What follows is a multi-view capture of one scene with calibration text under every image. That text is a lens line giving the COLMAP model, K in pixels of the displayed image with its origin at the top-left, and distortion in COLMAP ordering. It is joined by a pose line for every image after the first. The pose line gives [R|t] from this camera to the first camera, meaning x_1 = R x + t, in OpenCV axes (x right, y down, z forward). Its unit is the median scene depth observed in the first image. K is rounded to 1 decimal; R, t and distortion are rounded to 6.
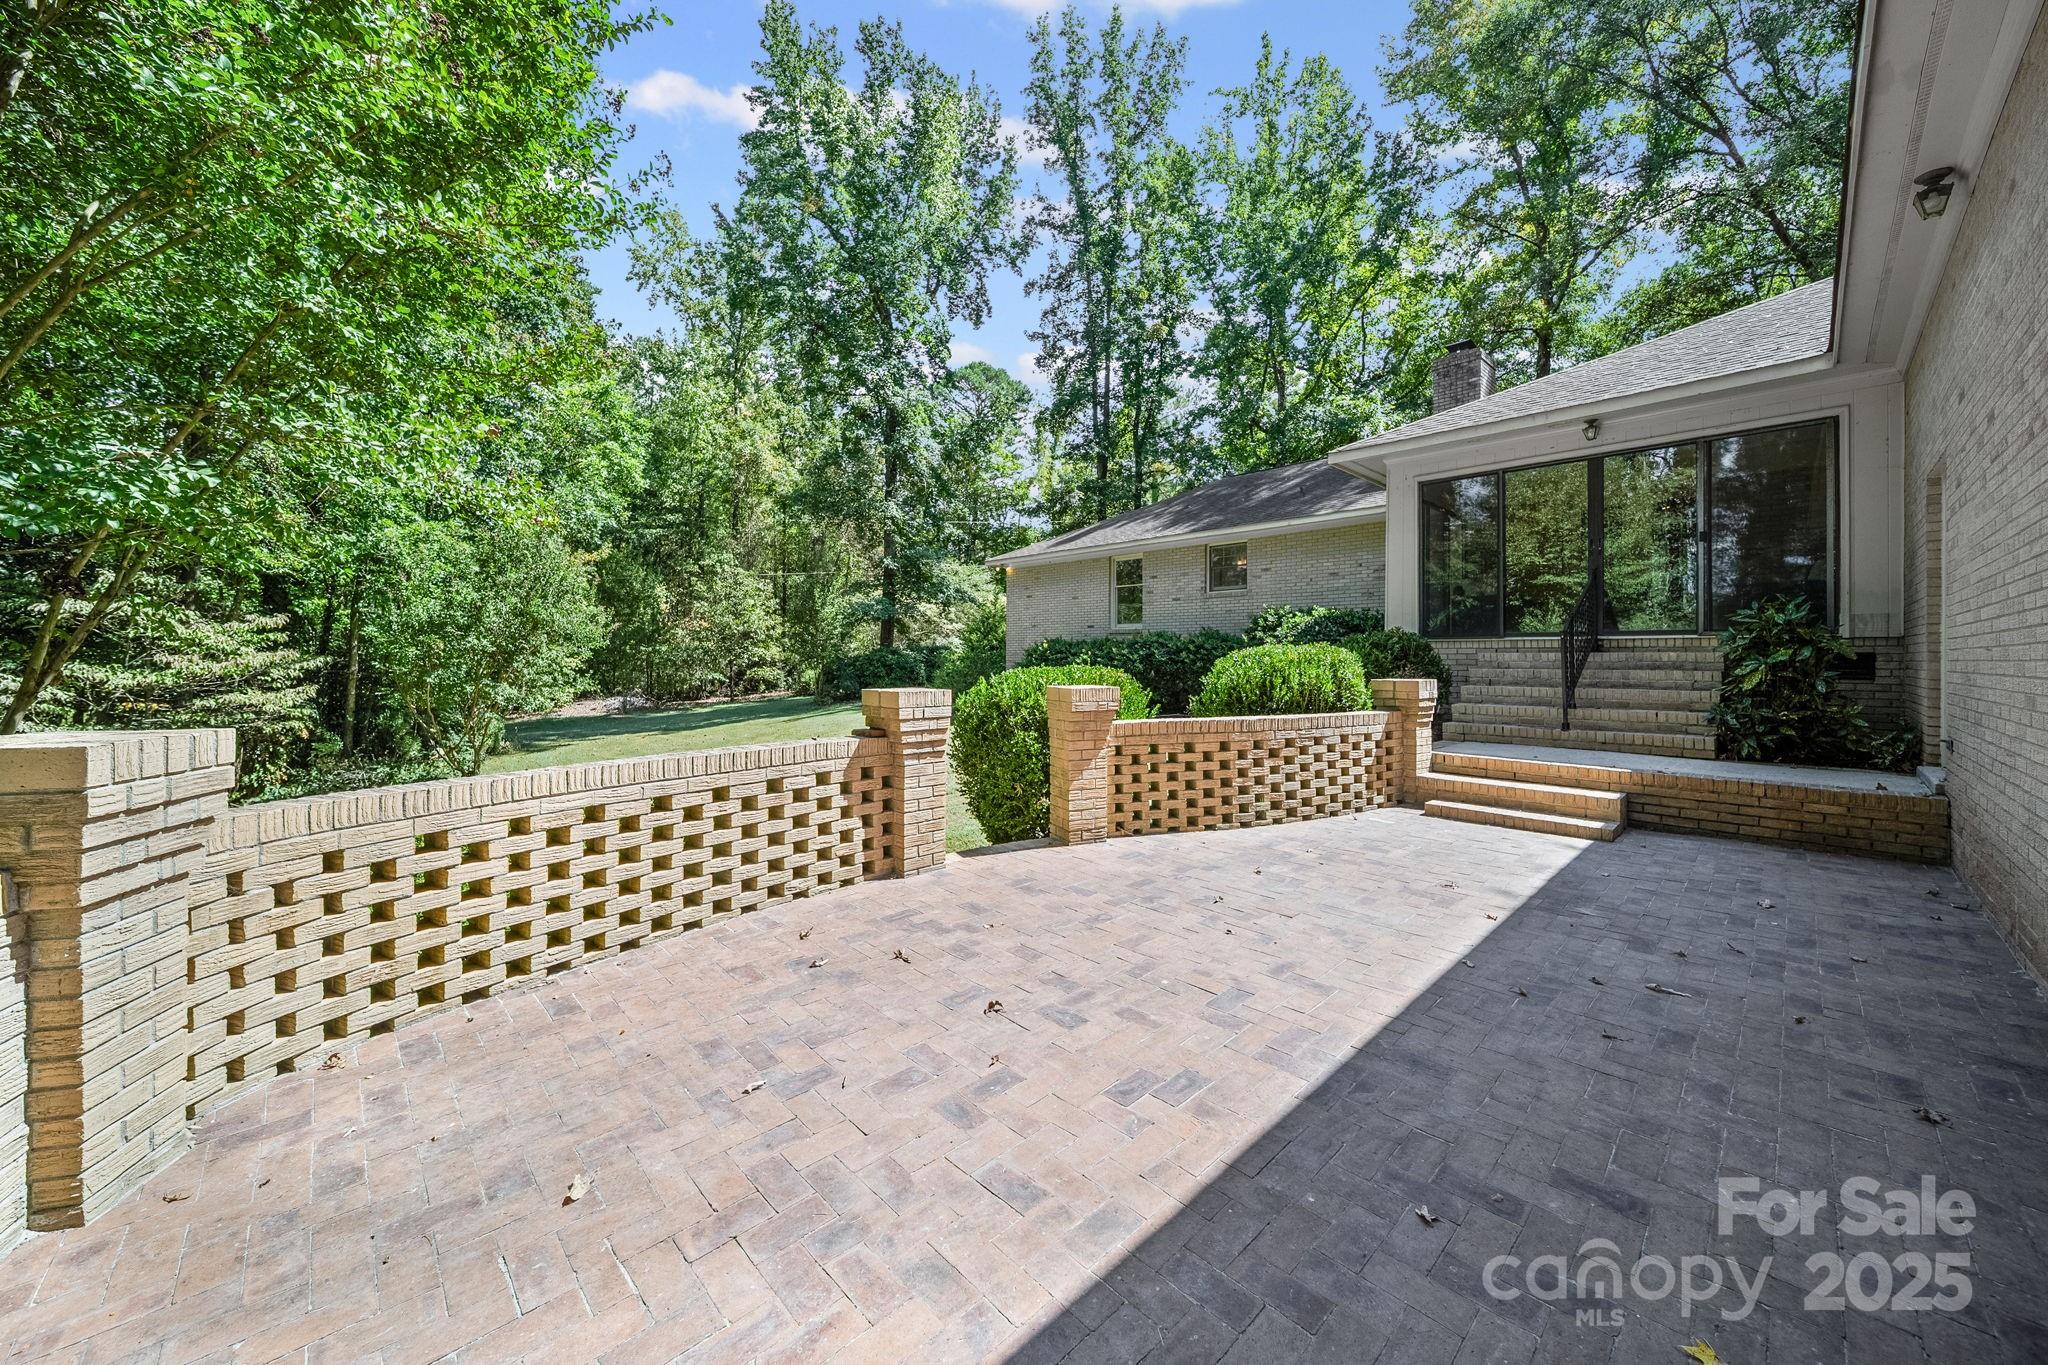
lens RADIAL K [[728.8, 0, 1036.8], [0, 728.8, 672.1], [0, 0, 1]] dist [0.004584, -0.000882]
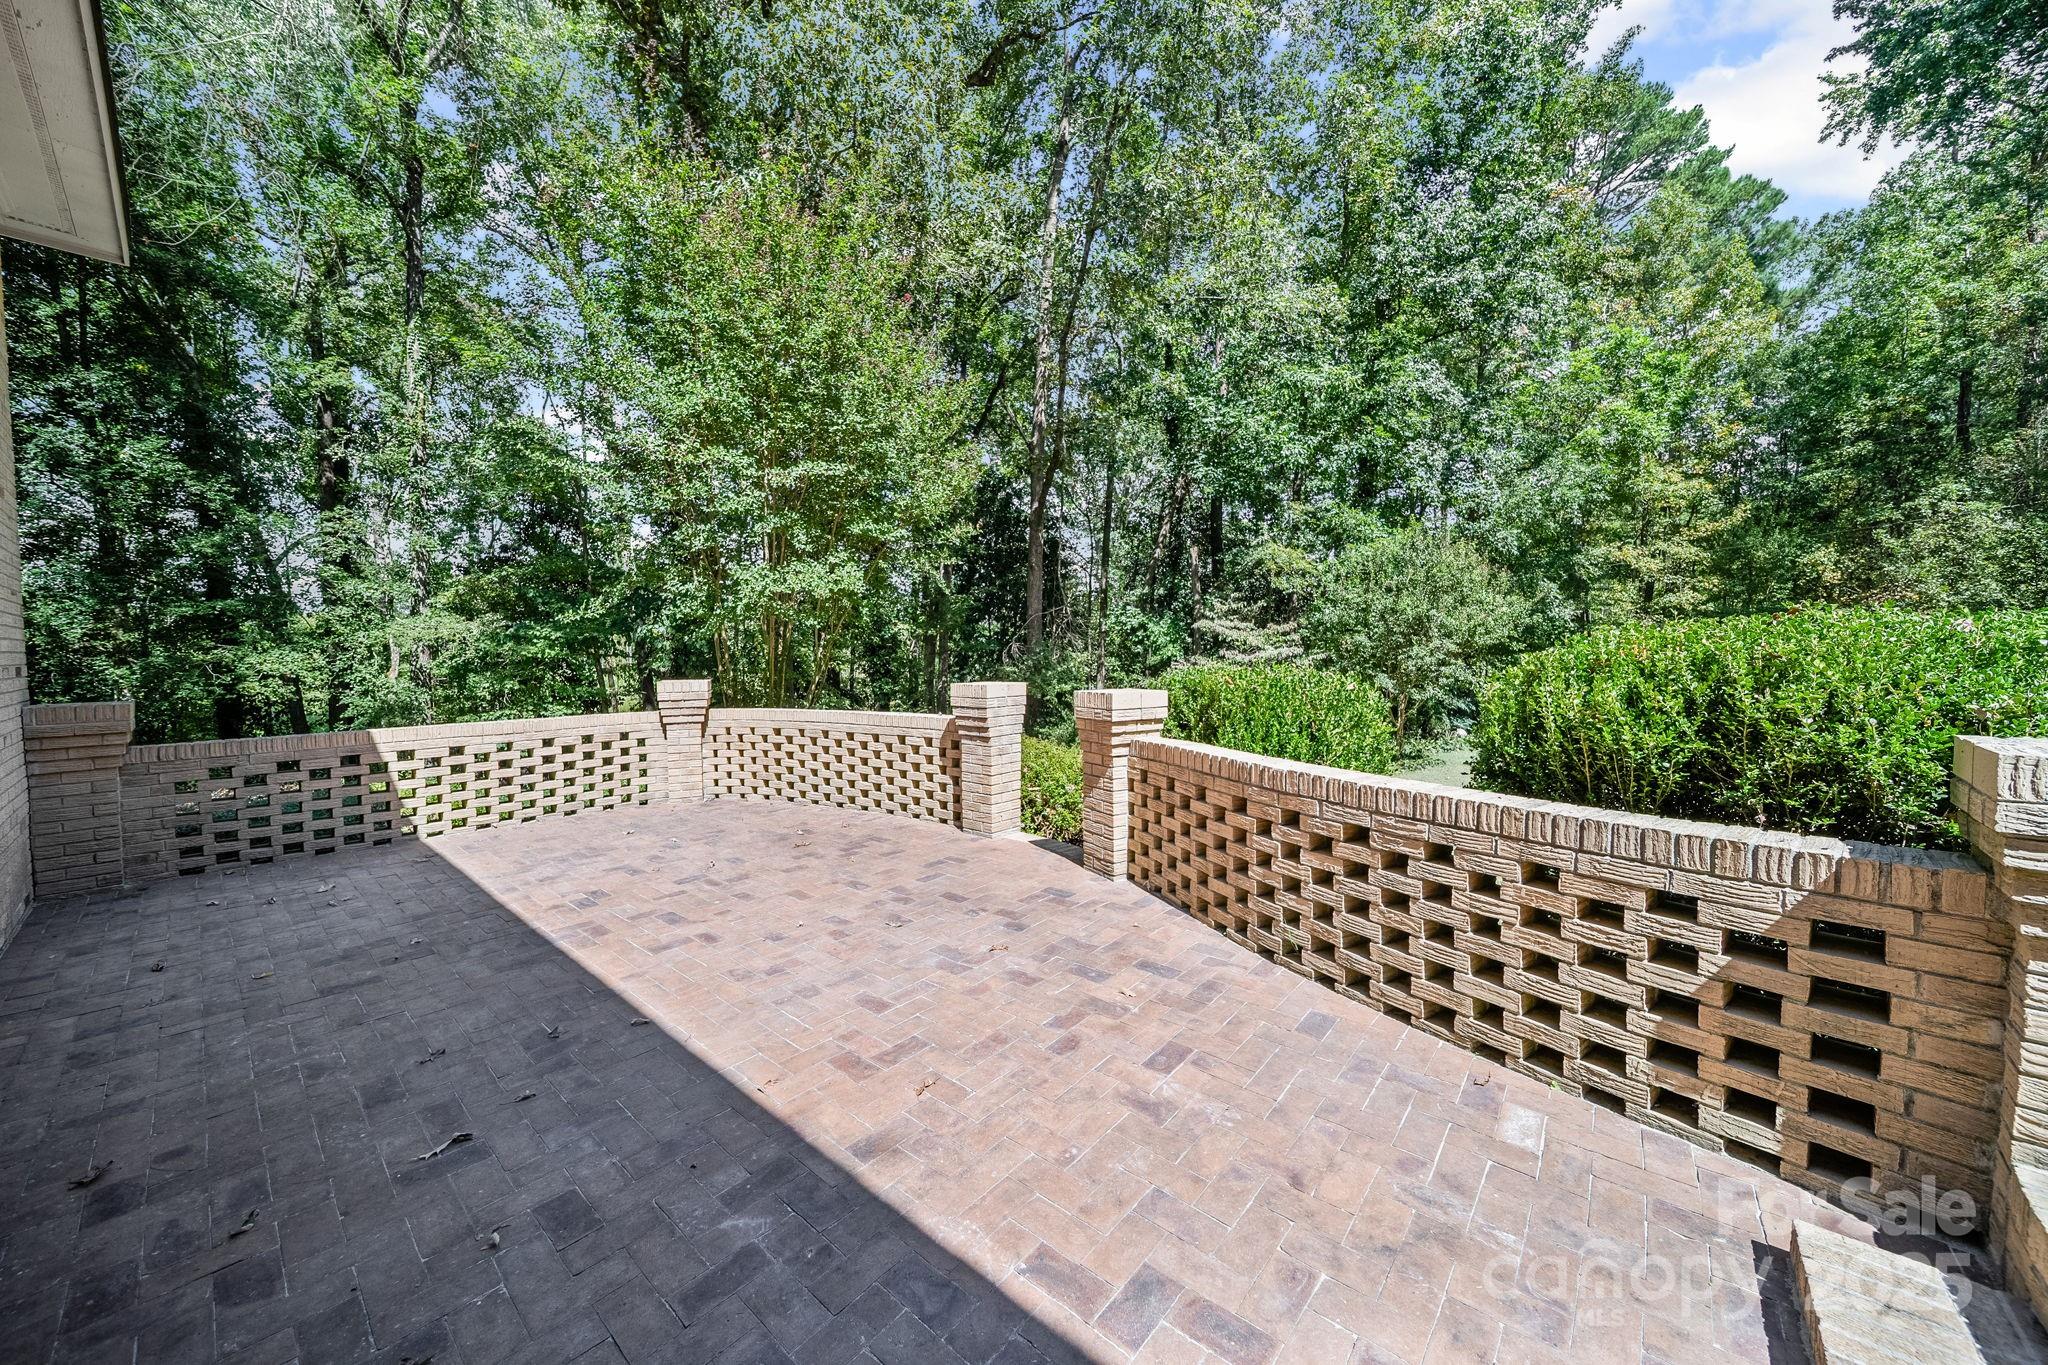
lens RADIAL K [[728.8, 0, 1040.2], [0, 728.8, 675.7], [0, 0, 1]] dist [0.004584, -0.000882]
pose [[0.098610, 0.028525, -0.994717, 1.147323], [-0.009243, 0.999572, 0.027748, -0.025967], [0.995083, 0.006458, 0.098831, 1.072456]]
